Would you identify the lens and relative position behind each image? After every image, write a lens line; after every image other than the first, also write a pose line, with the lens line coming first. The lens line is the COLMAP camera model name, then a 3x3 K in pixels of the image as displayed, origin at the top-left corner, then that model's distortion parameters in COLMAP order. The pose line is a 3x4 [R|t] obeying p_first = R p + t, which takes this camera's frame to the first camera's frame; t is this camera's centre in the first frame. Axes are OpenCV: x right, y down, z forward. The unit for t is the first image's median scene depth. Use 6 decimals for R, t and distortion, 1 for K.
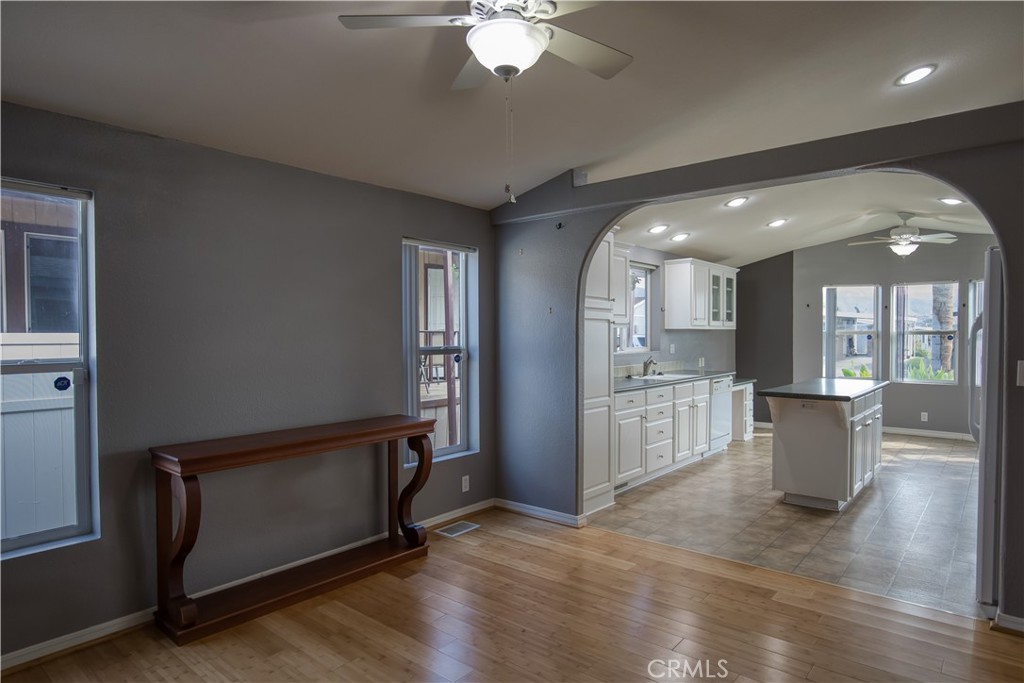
lens RADIAL K [[591.0, 0, 512.0], [0, 591.0, 341.5], [0, 0, 1]] dist [-0.000741, 0.000067]
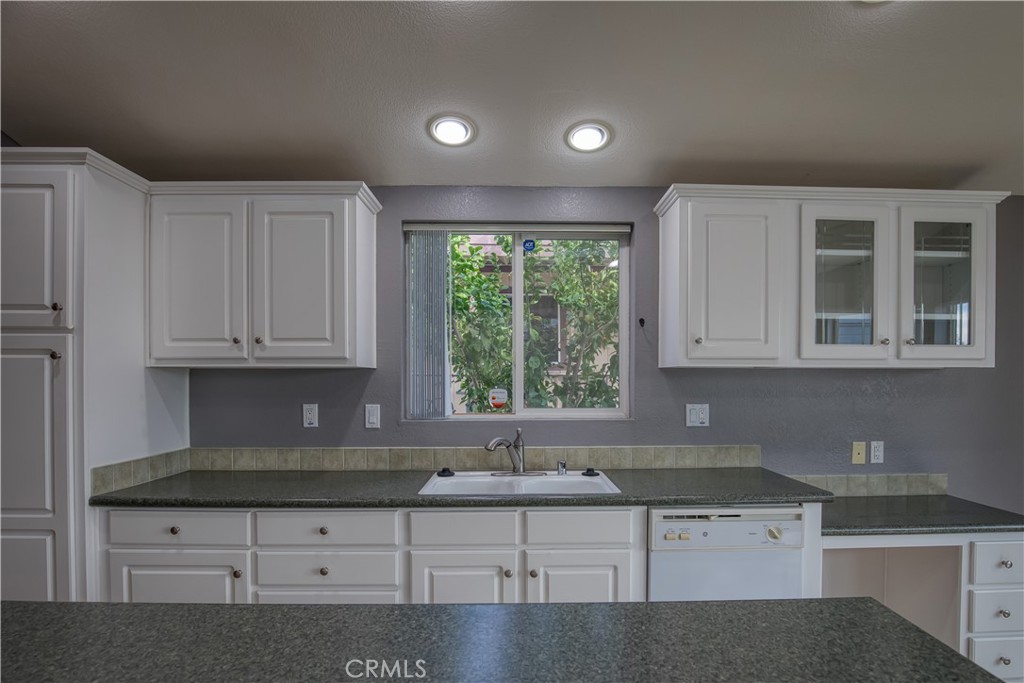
lens RADIAL K [[544.6, 0, 516.6], [0, 544.6, 387.2], [0, 0, 1]] dist [-0.029897, 0.000727]
pose [[0.664307, 0.015191, -0.747305, 0.451328], [-0.011367, 0.999883, 0.010220, -0.009439], [0.747373, 0.001706, 0.664402, 0.618296]]
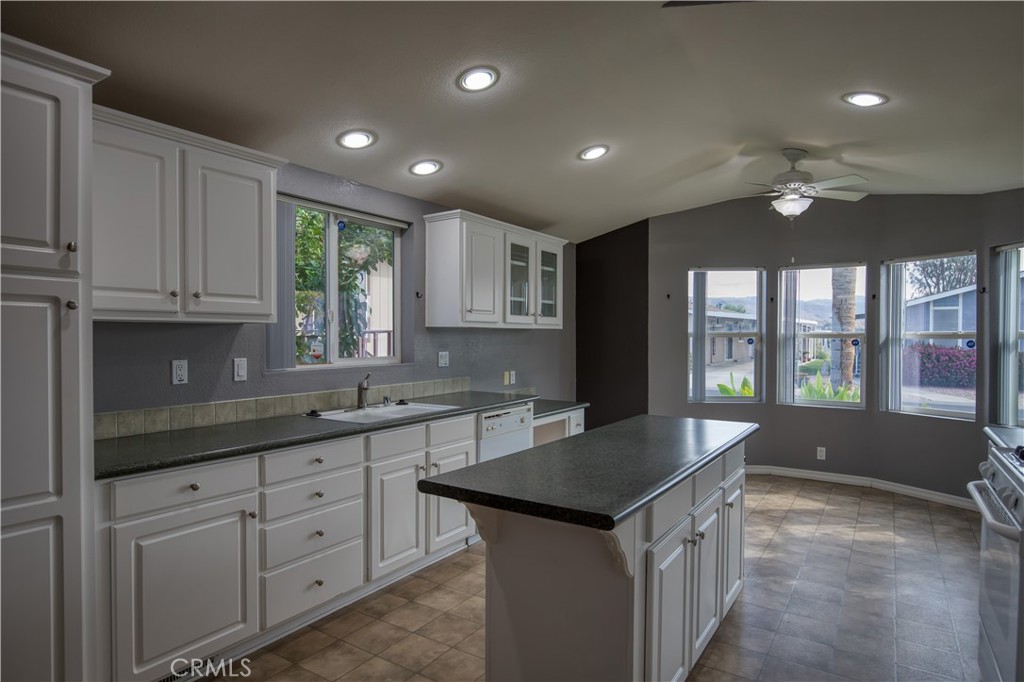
lens RADIAL K [[578.3, 0, 509.7], [0, 578.3, 342.6], [0, 0, 1]] dist [-0.002648, -0.000843]
pose [[0.993897, 0.003482, 0.110260, 0.260259], [-0.003450, 0.999994, -0.000482, -0.004658], [-0.110261, 0.000099, 0.993903, 0.366920]]
